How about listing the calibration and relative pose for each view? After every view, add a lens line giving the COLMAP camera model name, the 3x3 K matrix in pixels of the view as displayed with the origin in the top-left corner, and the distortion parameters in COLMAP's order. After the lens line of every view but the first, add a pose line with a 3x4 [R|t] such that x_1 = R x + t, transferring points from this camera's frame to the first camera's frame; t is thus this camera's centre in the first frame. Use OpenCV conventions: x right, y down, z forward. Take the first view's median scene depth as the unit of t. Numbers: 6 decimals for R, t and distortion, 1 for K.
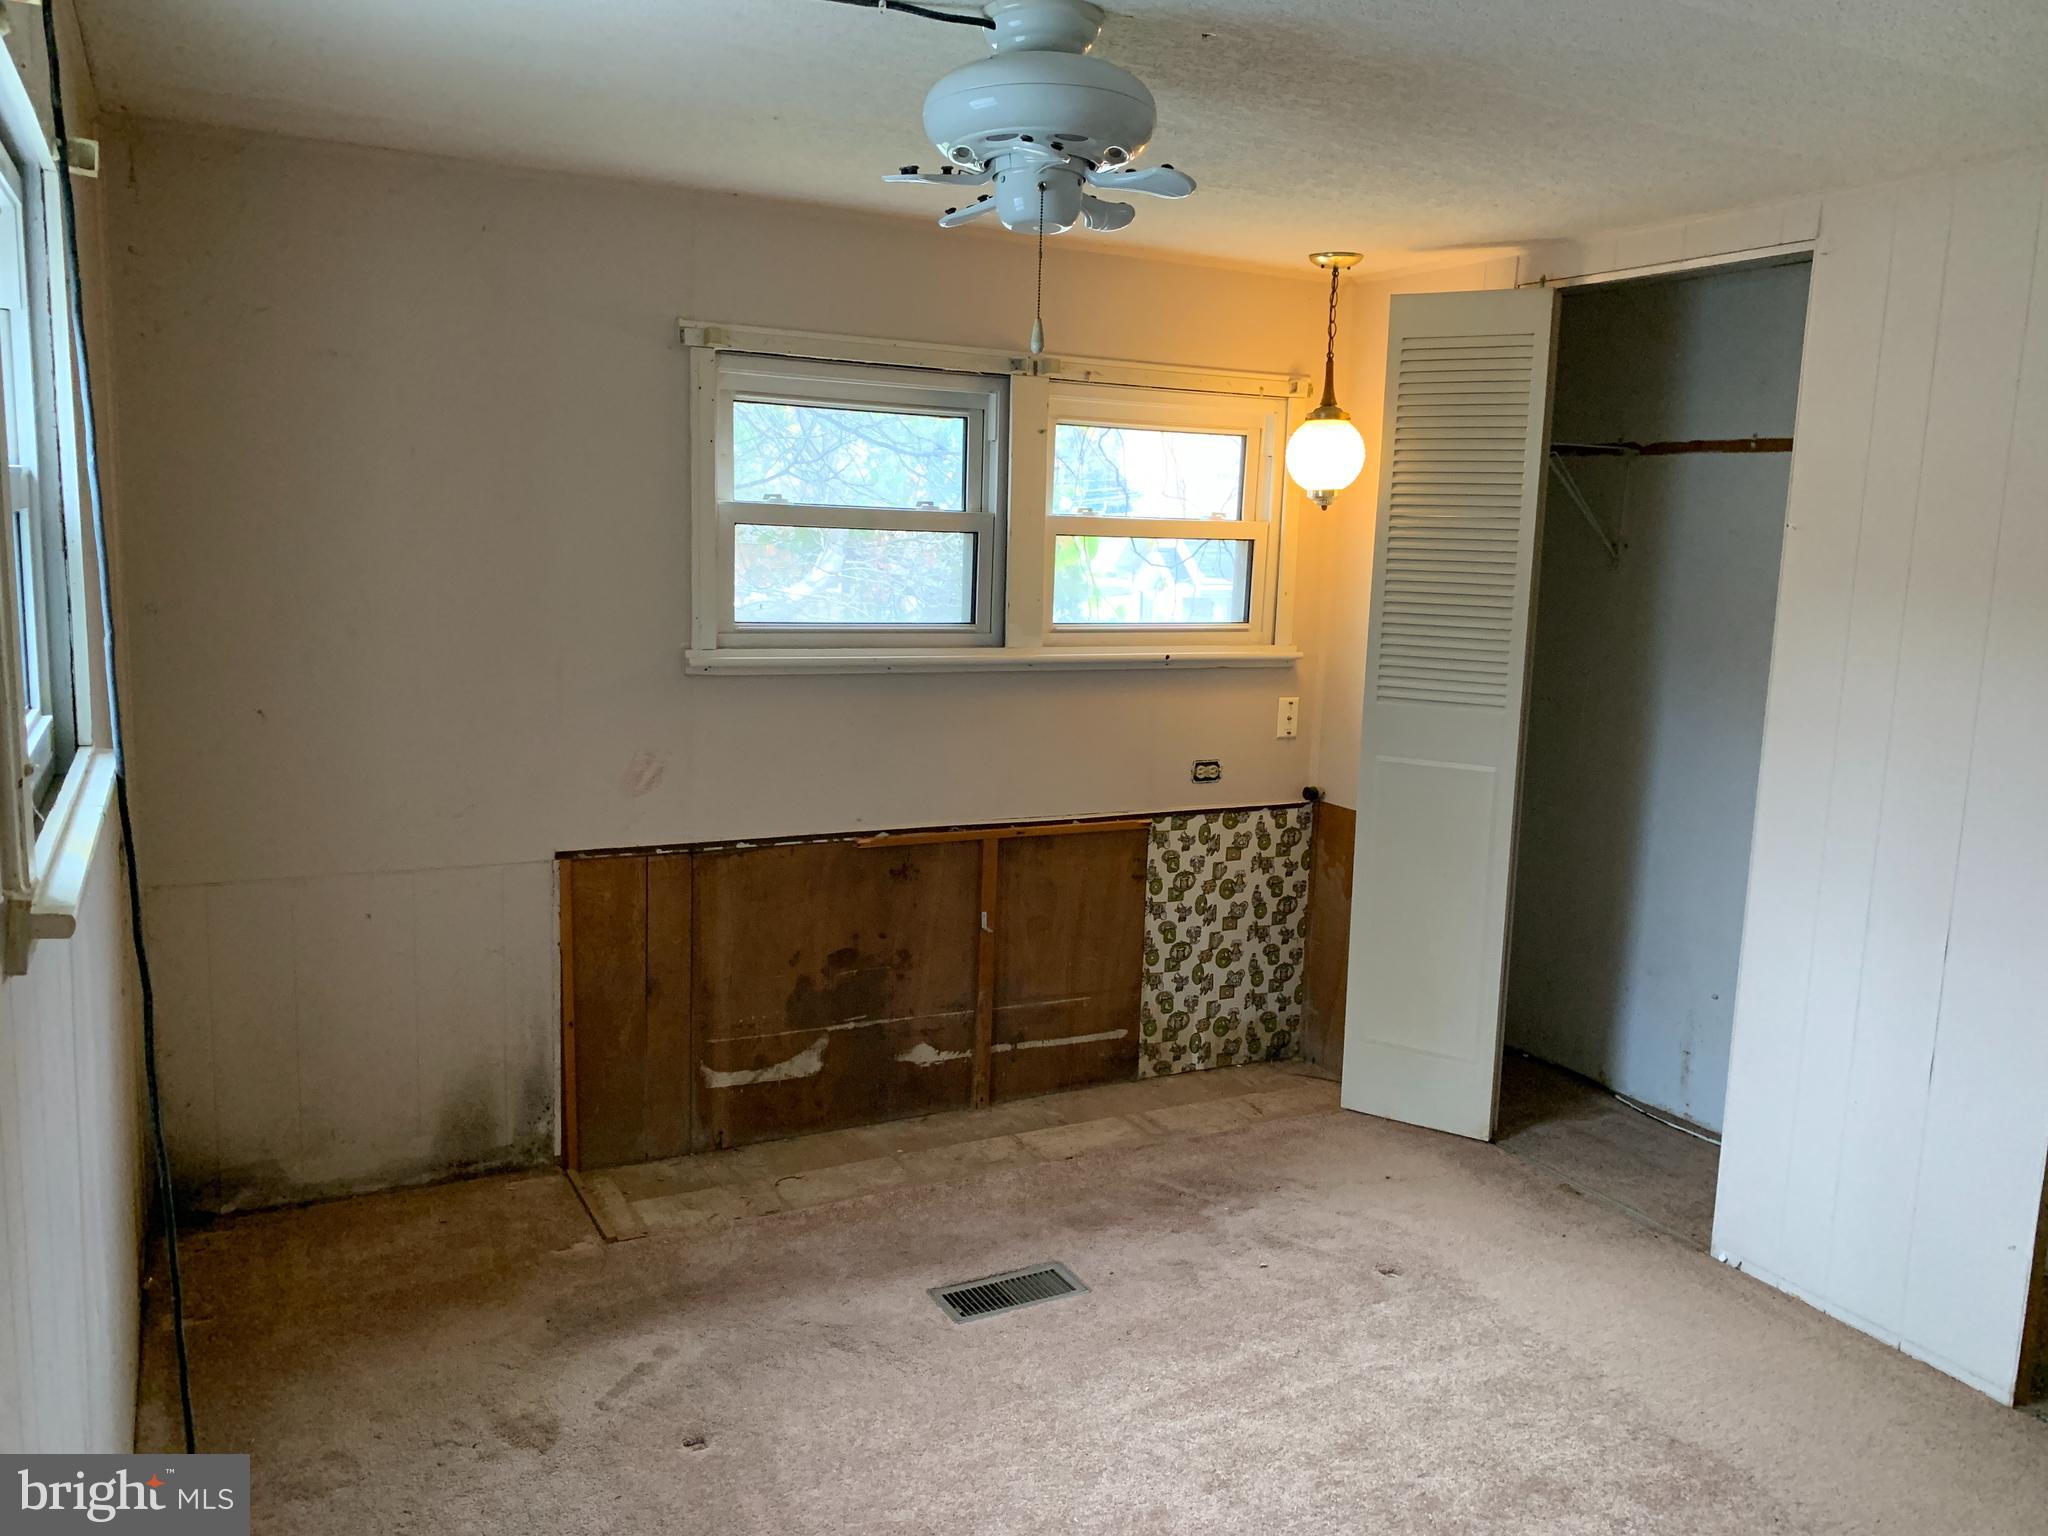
lens RADIAL K [[1581.5, 0, 1028.4], [0, 1581.5, 768.9], [0, 0, 1]] dist [0.035027, -0.049247]
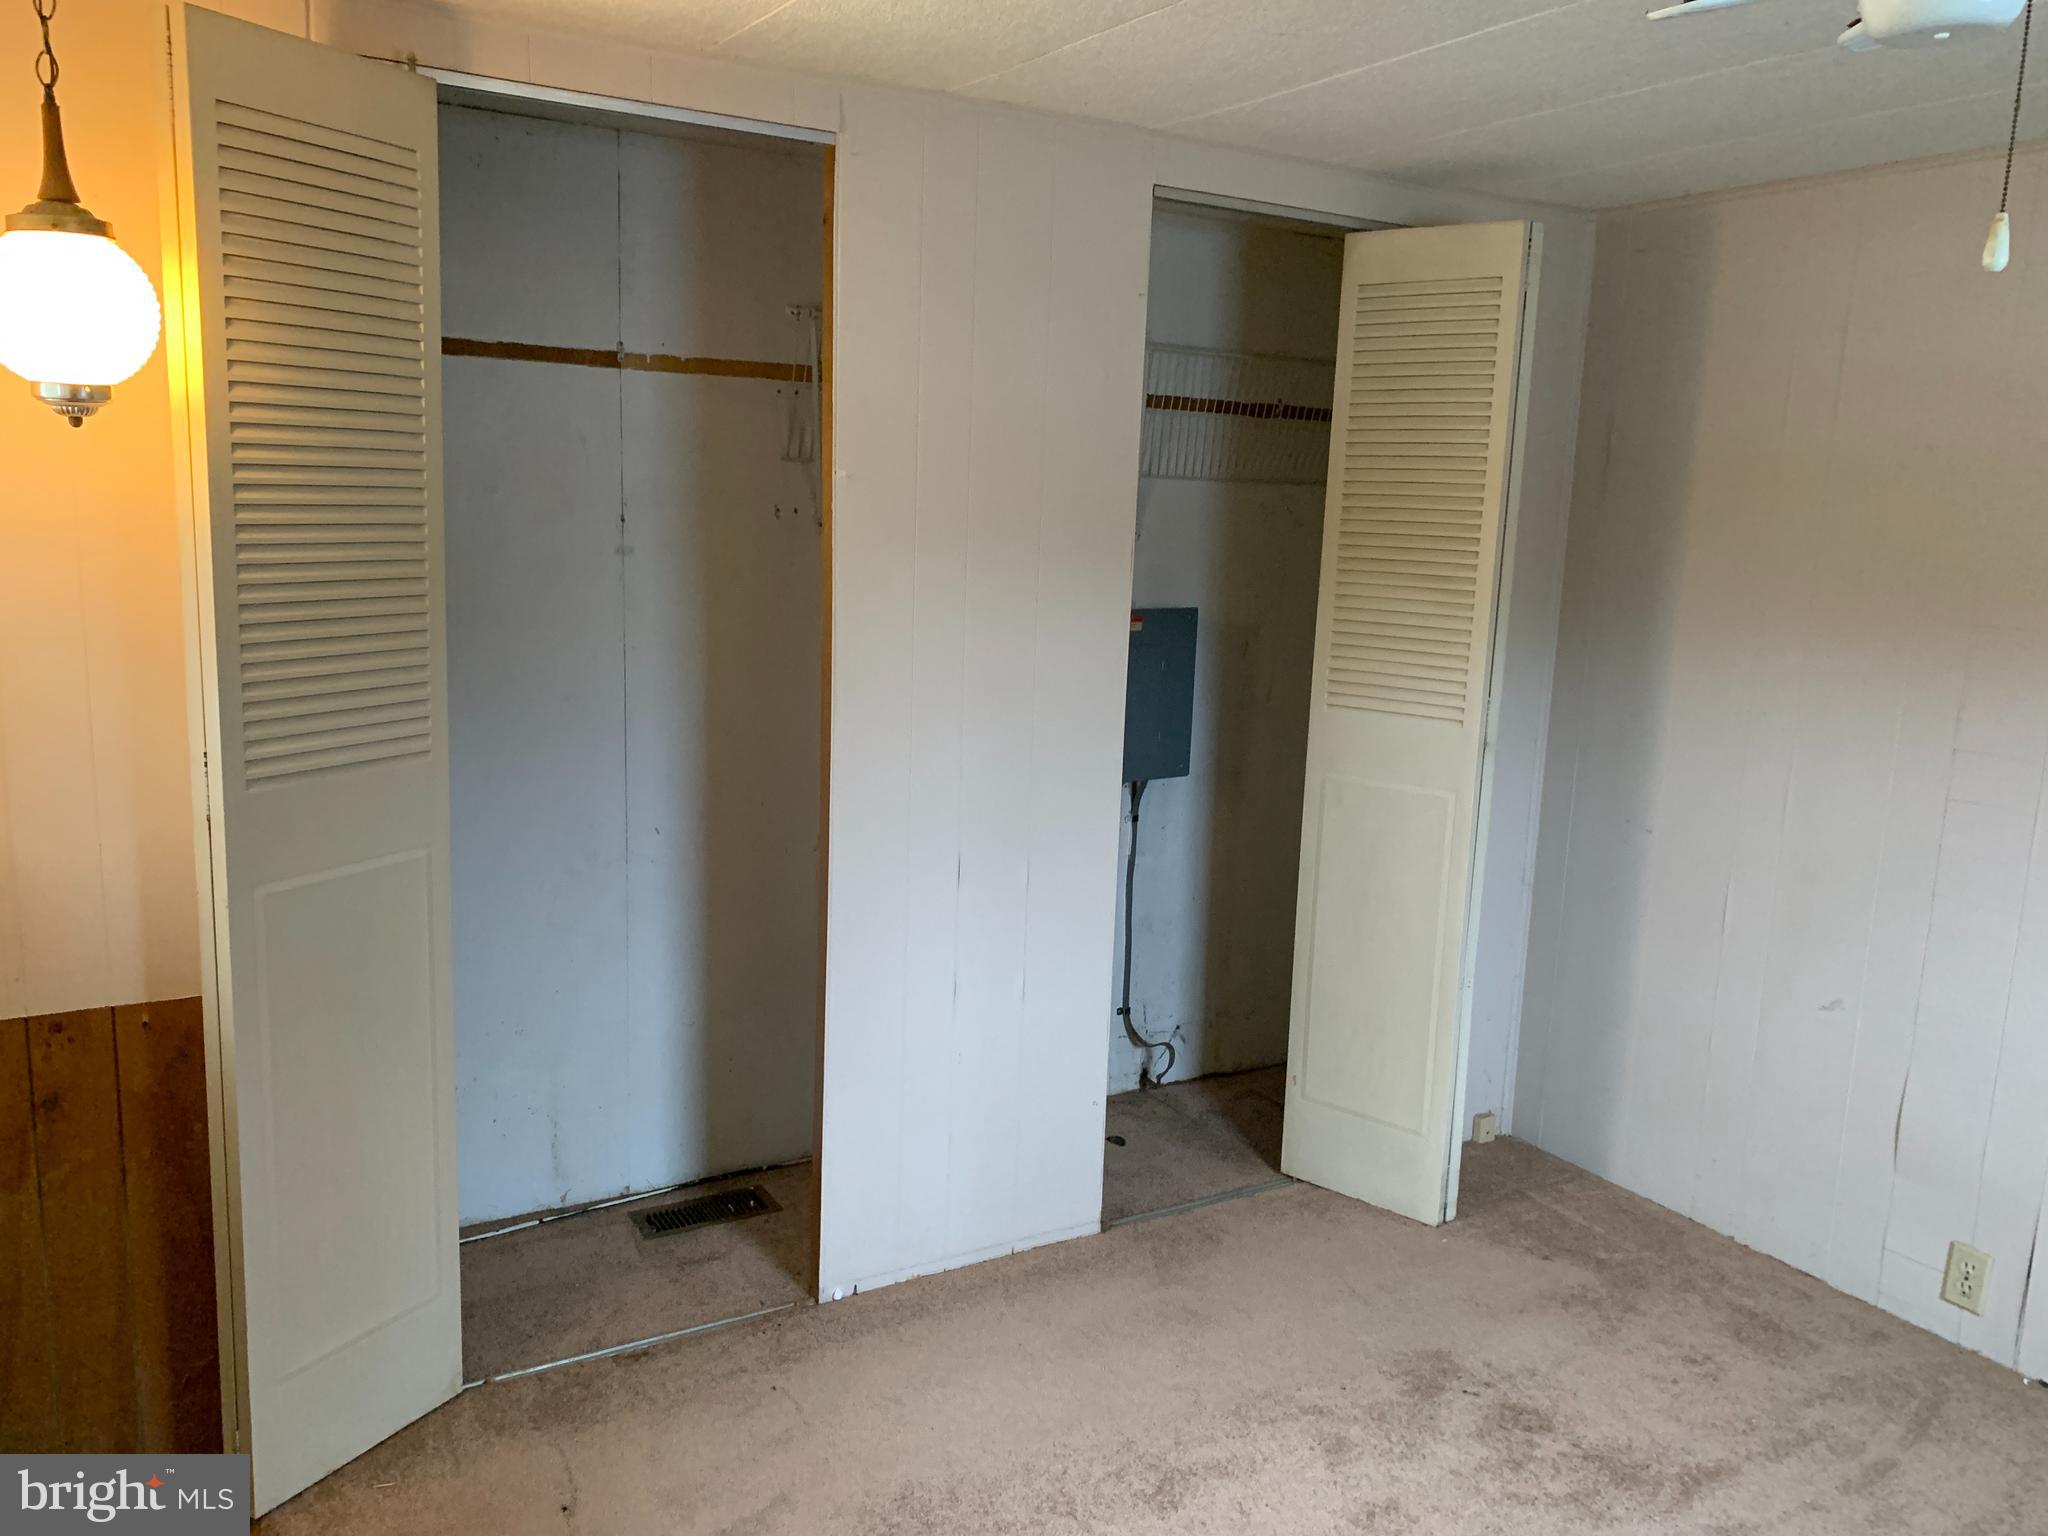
lens RADIAL K [[1581.5, 0, 1022.5], [0, 1581.5, 774.3], [0, 0, 1]] dist [0.035027, -0.049247]
pose [[-0.069381, -0.210389, 0.975153, -0.344629], [0.113587, 0.969485, 0.217248, -0.144060], [-0.991103, 0.125837, -0.043366, 0.813261]]
